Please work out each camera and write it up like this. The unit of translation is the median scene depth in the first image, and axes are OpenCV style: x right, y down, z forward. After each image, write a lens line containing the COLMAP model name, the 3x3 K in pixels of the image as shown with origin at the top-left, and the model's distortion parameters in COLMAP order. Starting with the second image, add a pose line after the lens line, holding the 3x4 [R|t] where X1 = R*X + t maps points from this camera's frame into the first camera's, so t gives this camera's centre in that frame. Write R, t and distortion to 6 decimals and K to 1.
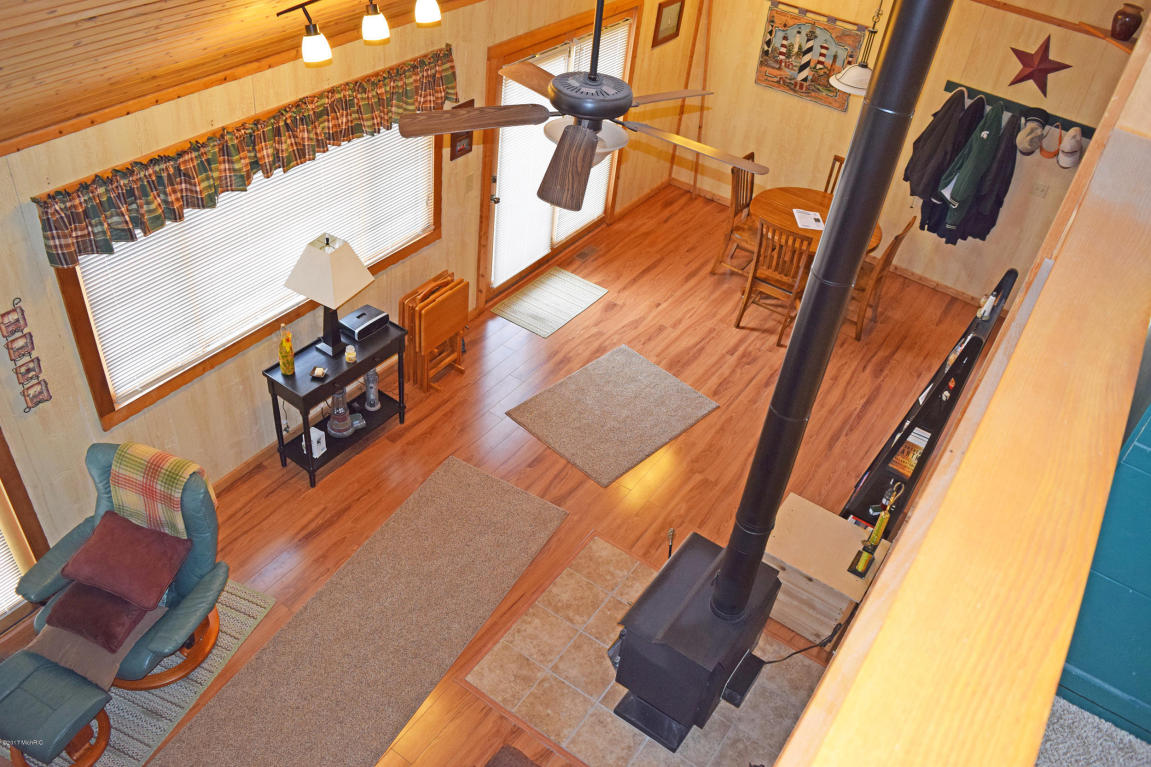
lens RADIAL K [[902.7, 0, 575.5], [0, 902.7, 383.5], [0, 0, 1]] dist [-0.094946, 0.022066]
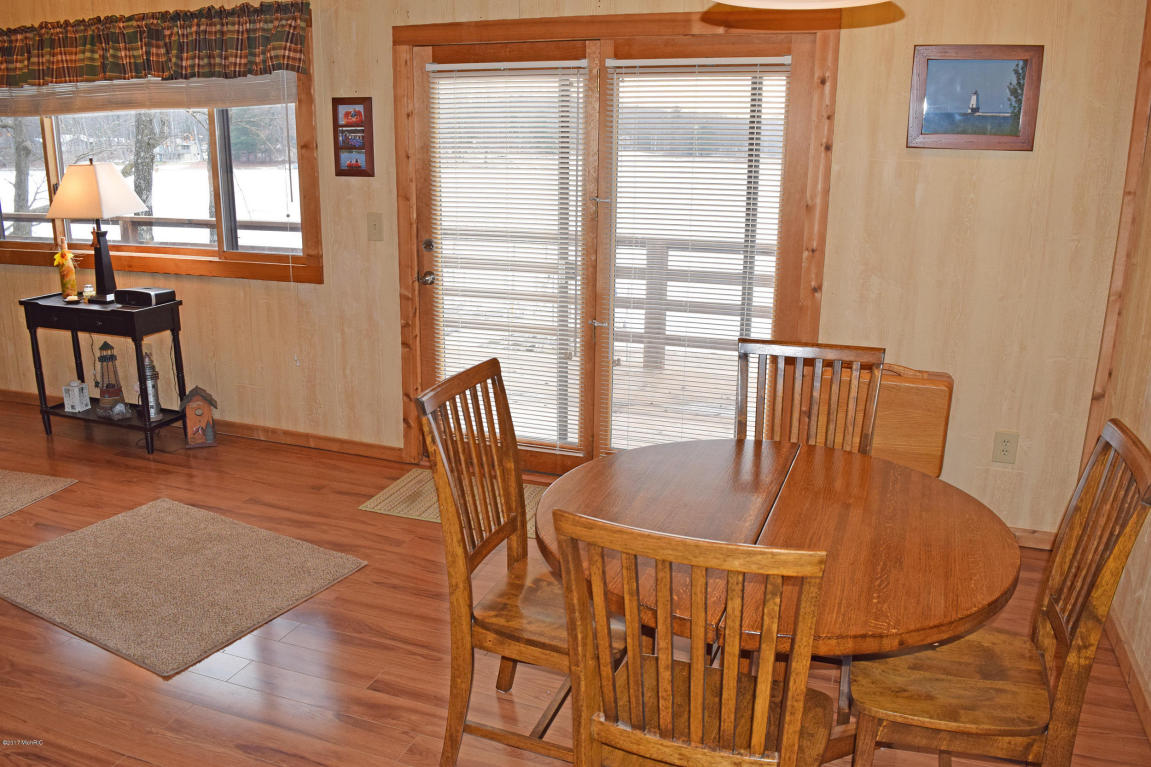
lens RADIAL K [[902.7, 0, 575.5], [0, 902.7, 383.5], [0, 0, 1]] dist [-0.094946, 0.022066]
pose [[0.236282, 0.155787, -0.959115, 0.657439], [-0.604378, 0.796459, -0.019524, -0.223360], [0.760854, 0.584281, 0.282343, 1.074540]]
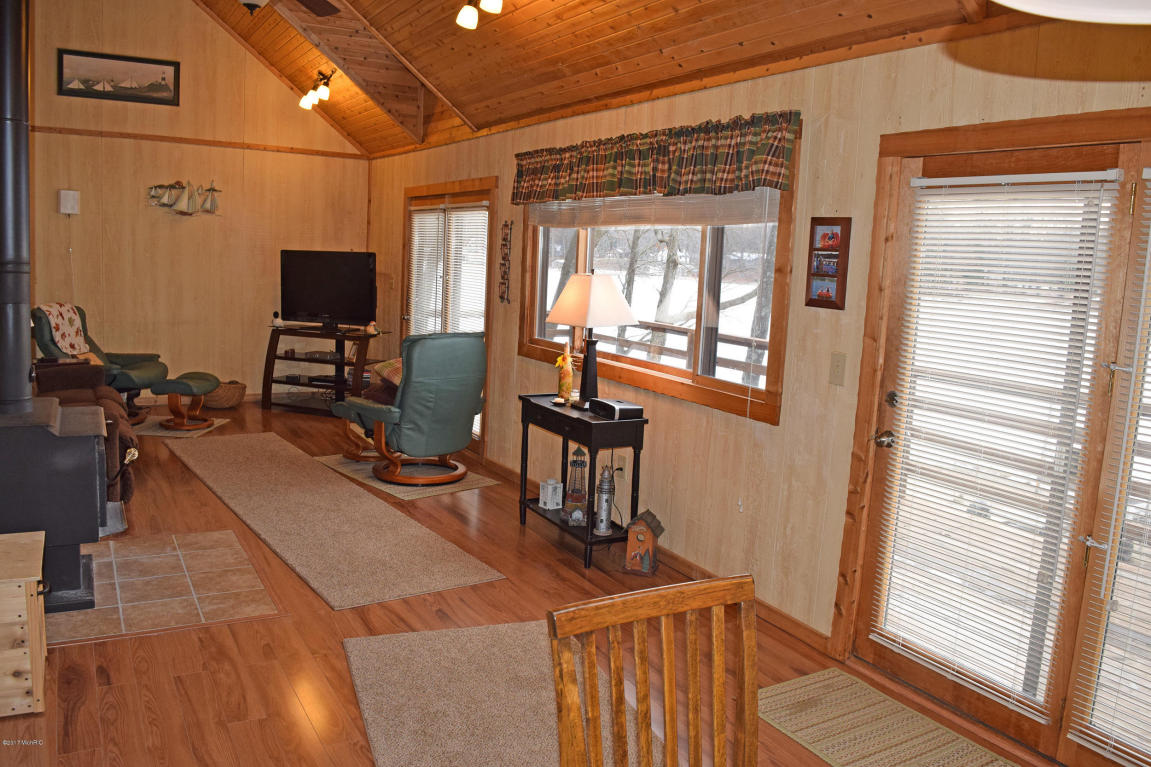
lens RADIAL K [[902.7, 0, 575.5], [0, 902.7, 383.5], [0, 0, 1]] dist [-0.094946, 0.022066]
pose [[-0.443547, 0.006843, -0.896225, 0.521975], [-0.636200, 0.701933, 0.320219, -0.318924], [0.631281, 0.712211, -0.306987, 1.167141]]
